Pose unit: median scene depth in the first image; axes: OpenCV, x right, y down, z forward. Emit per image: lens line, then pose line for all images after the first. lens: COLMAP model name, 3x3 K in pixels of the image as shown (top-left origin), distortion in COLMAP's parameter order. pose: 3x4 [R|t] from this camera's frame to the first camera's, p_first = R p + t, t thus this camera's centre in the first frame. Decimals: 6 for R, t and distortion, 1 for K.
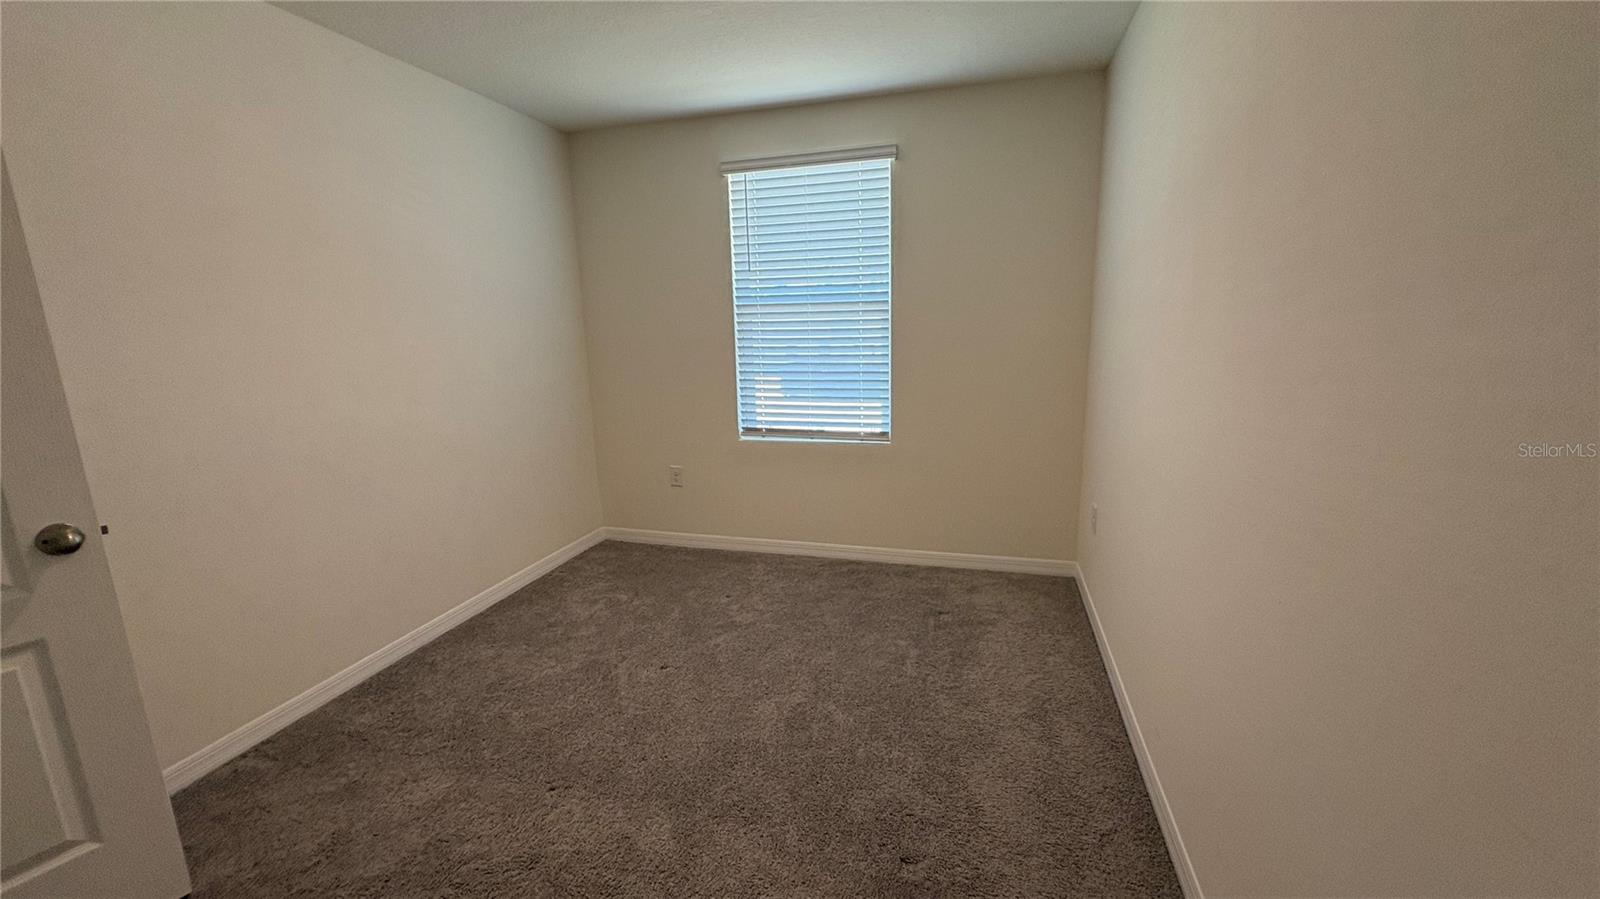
lens RADIAL K [[640.7, 0, 800.6], [0, 640.7, 441.8], [0, 0, 1]] dist [-0.000717, -0.000020]
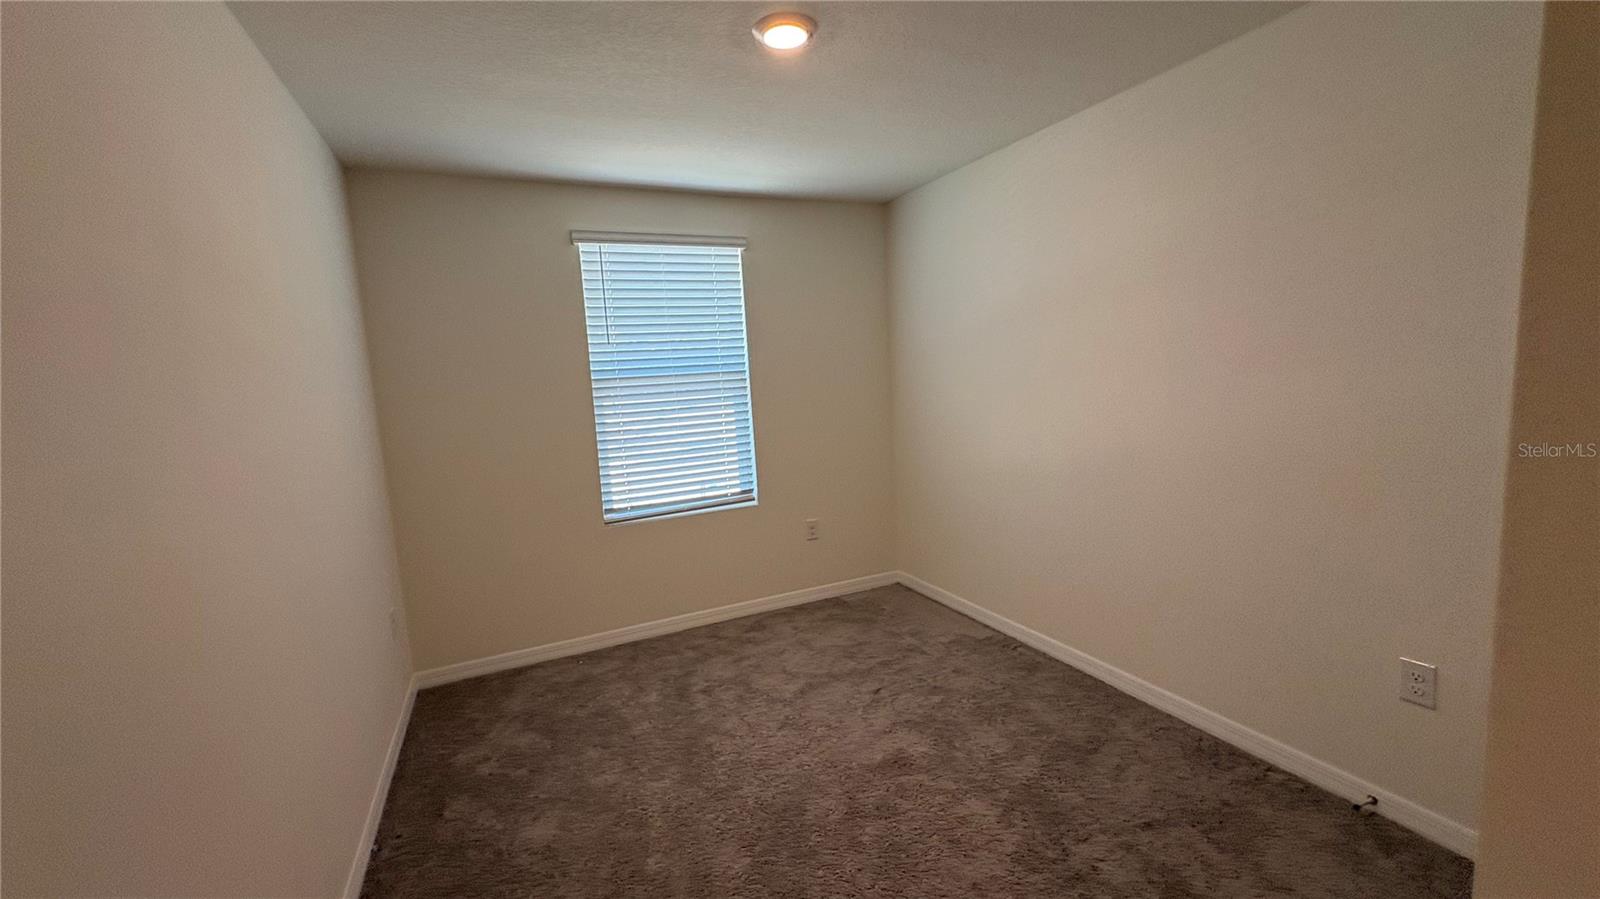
lens RADIAL K [[636.9, 0, 800.0], [0, 636.9, 449.5], [0, 0, 1]] dist [0.000089, -0.000014]
pose [[0.756828, -0.092374, 0.647054, -0.506154], [0.166101, 0.984645, -0.053712, -0.012543], [-0.632157, 0.148127, 0.760550, 0.122850]]
